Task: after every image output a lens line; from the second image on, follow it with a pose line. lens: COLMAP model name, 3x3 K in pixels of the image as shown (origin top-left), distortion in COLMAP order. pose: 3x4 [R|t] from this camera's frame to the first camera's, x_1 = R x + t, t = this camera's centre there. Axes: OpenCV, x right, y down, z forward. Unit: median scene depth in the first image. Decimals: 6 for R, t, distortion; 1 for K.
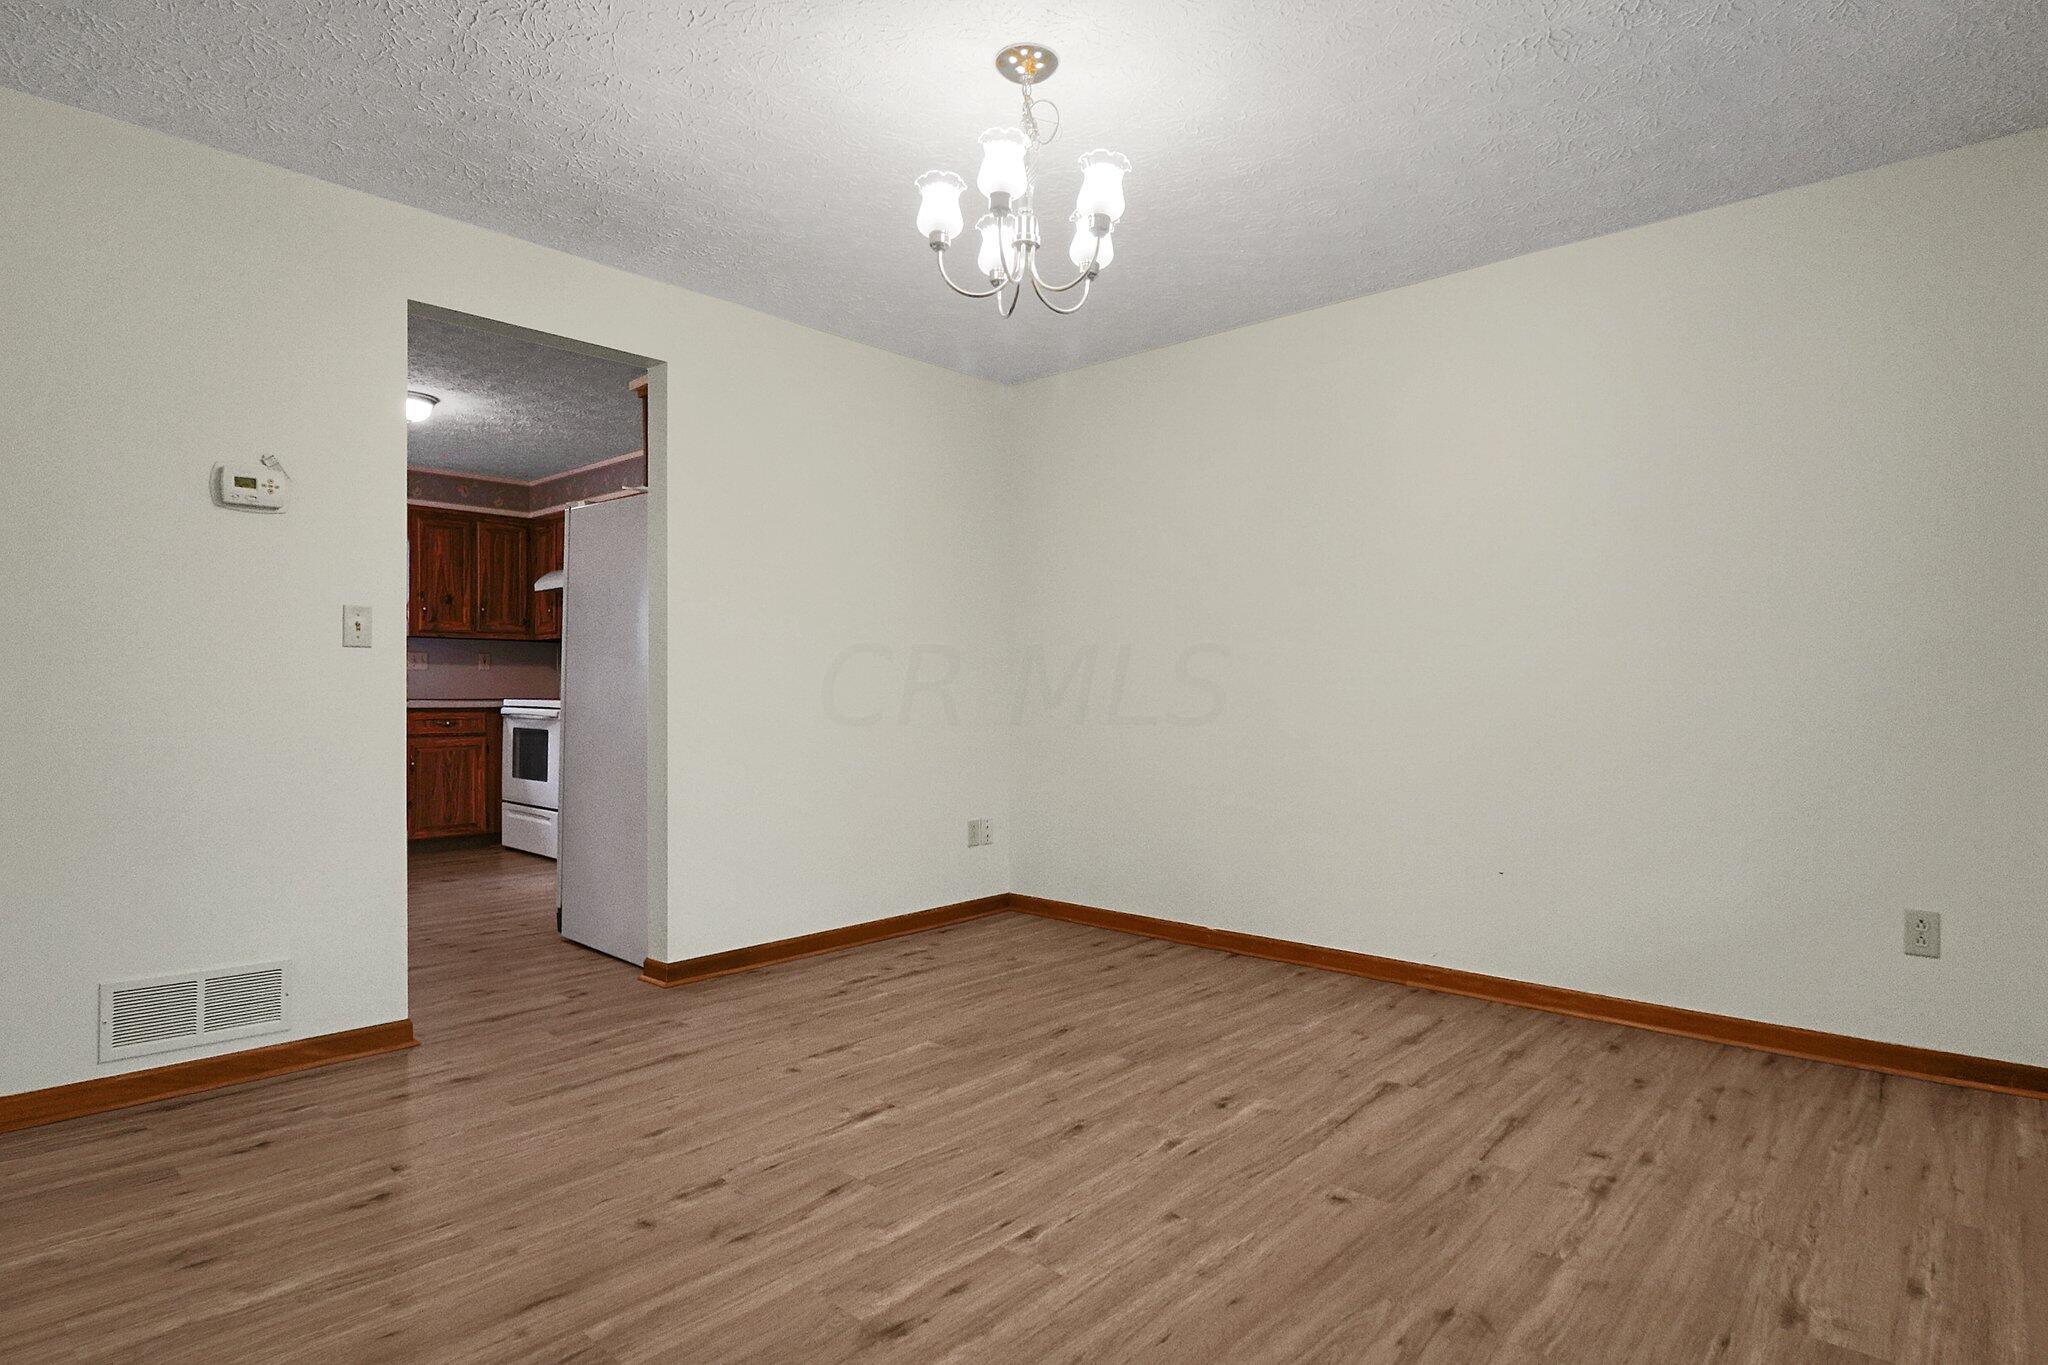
lens RADIAL K [[1088.1, 0, 1031.7], [0, 1088.1, 692.5], [0, 0, 1]] dist [0.016523, -0.020735]
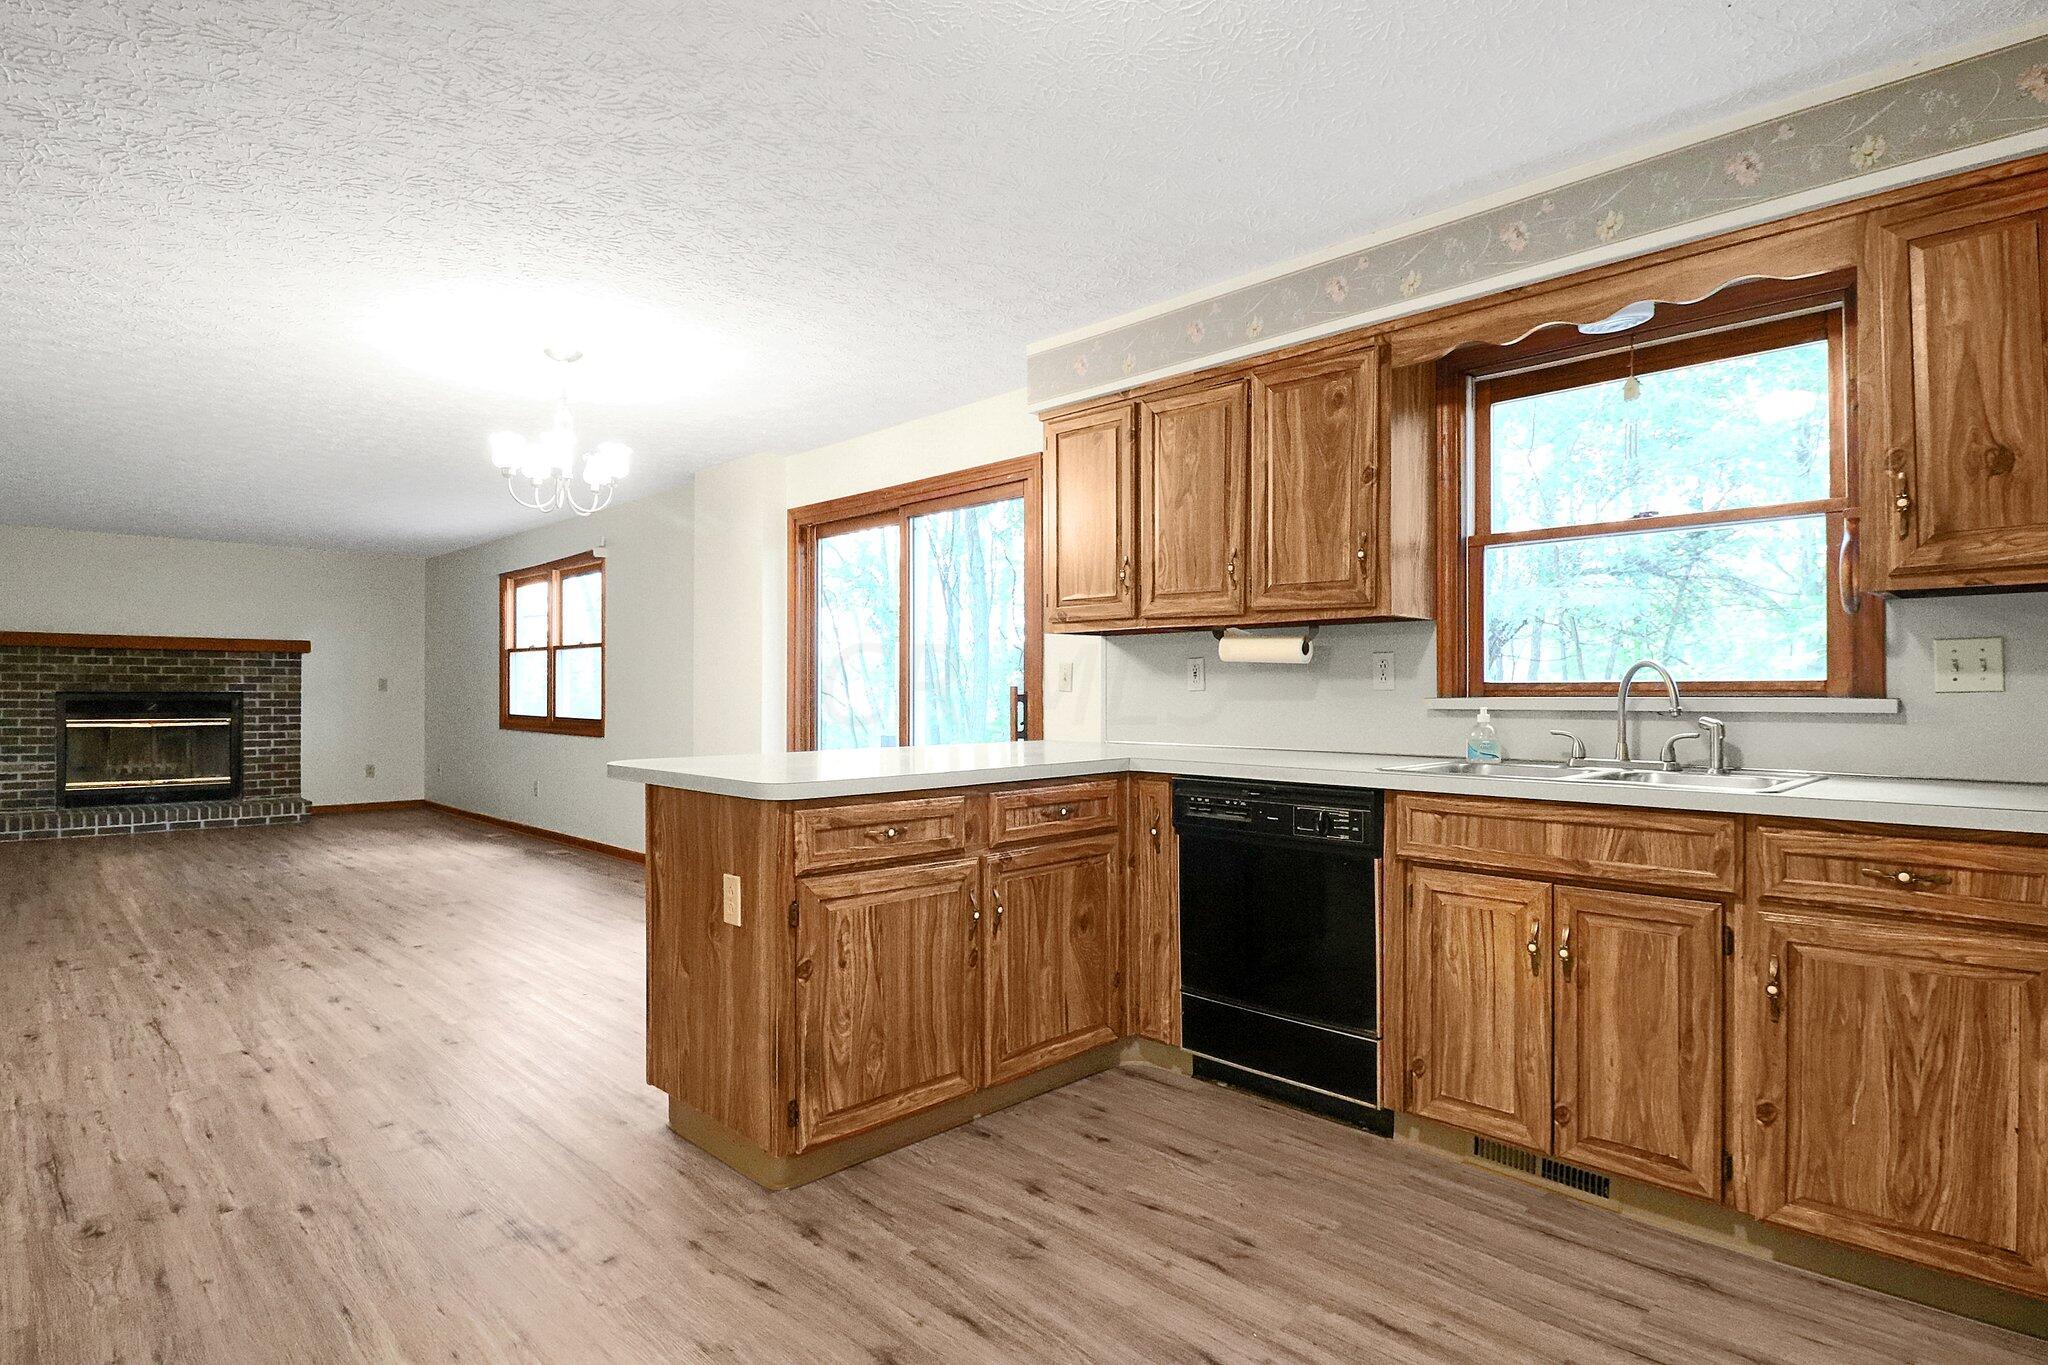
lens RADIAL K [[1088.1, 0, 1031.7], [0, 1088.1, 692.5], [0, 0, 1]] dist [0.016523, -0.020735]
pose [[-0.038321, -0.005697, -0.999249, -0.230305], [-0.000918, 0.999984, -0.005666, -0.019377], [0.999265, 0.000700, -0.038326, 0.767586]]
